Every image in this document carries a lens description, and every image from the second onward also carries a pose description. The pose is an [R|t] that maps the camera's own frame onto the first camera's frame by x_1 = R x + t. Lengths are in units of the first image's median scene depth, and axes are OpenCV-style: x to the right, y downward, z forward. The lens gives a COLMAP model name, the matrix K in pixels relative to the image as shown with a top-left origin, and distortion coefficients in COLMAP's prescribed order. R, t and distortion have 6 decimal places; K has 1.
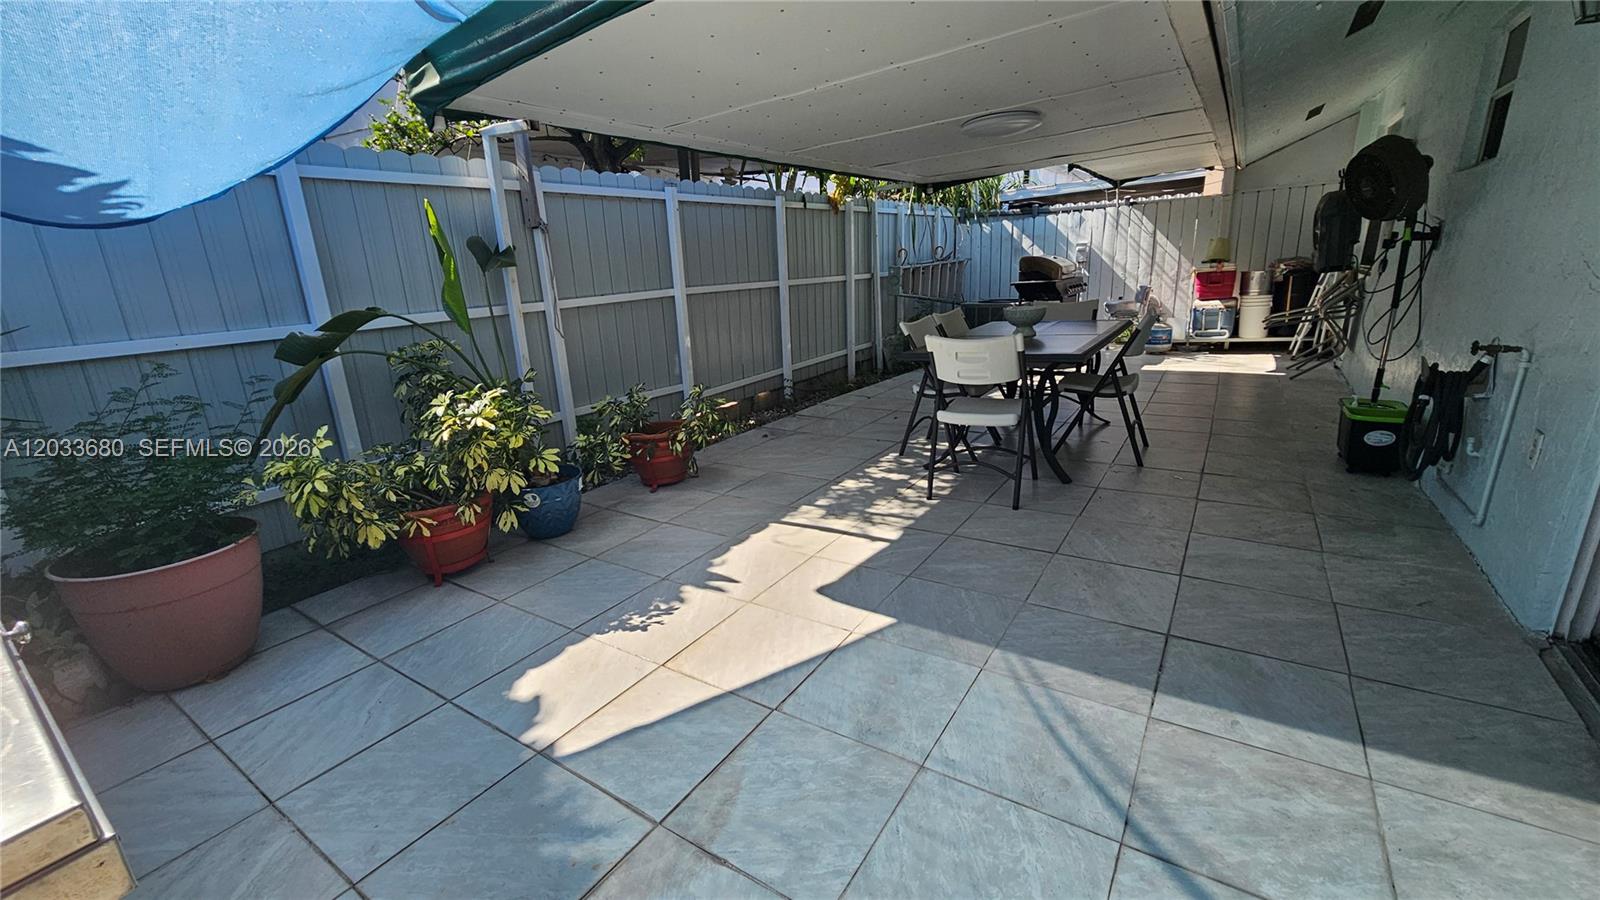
lens RADIAL K [[649.0, 0, 800.0], [0, 649.0, 450.0], [0, 0, 1]] dist [0.001073, 0.000212]
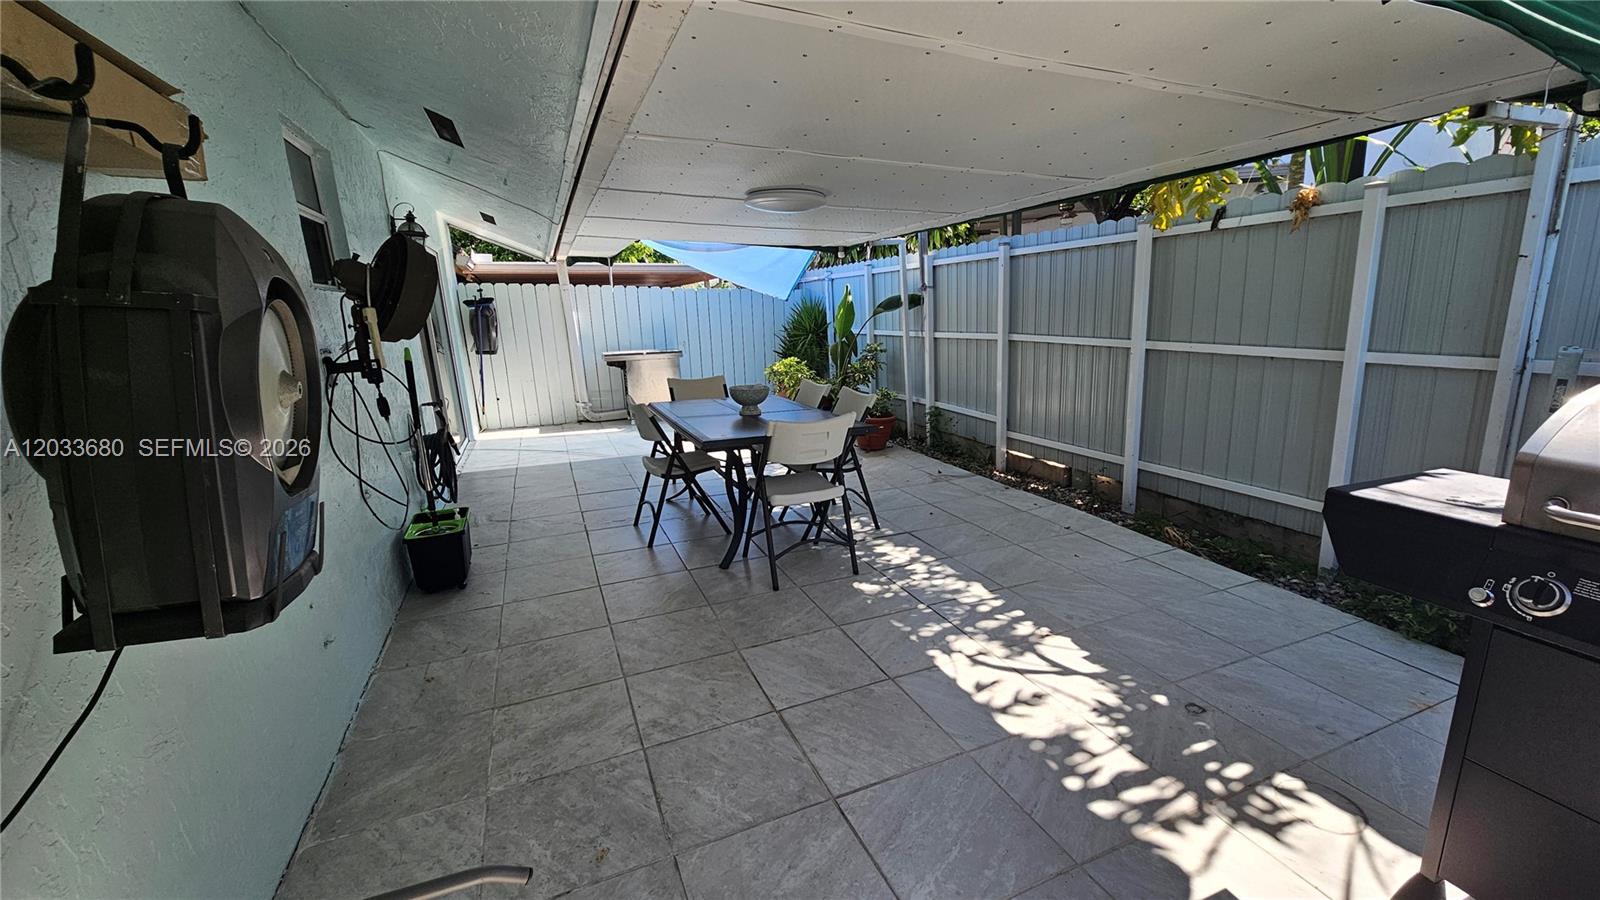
lens RADIAL K [[592.5, 0, 800.0], [0, 592.5, 450.0], [0, 0, 1]] dist [-0.000264, 0.000011]
pose [[-0.534456, 0.235349, -0.811768, 0.768609], [-0.209646, 0.893520, 0.397078, -0.350478], [0.818783, 0.382405, -0.428207, 1.071155]]
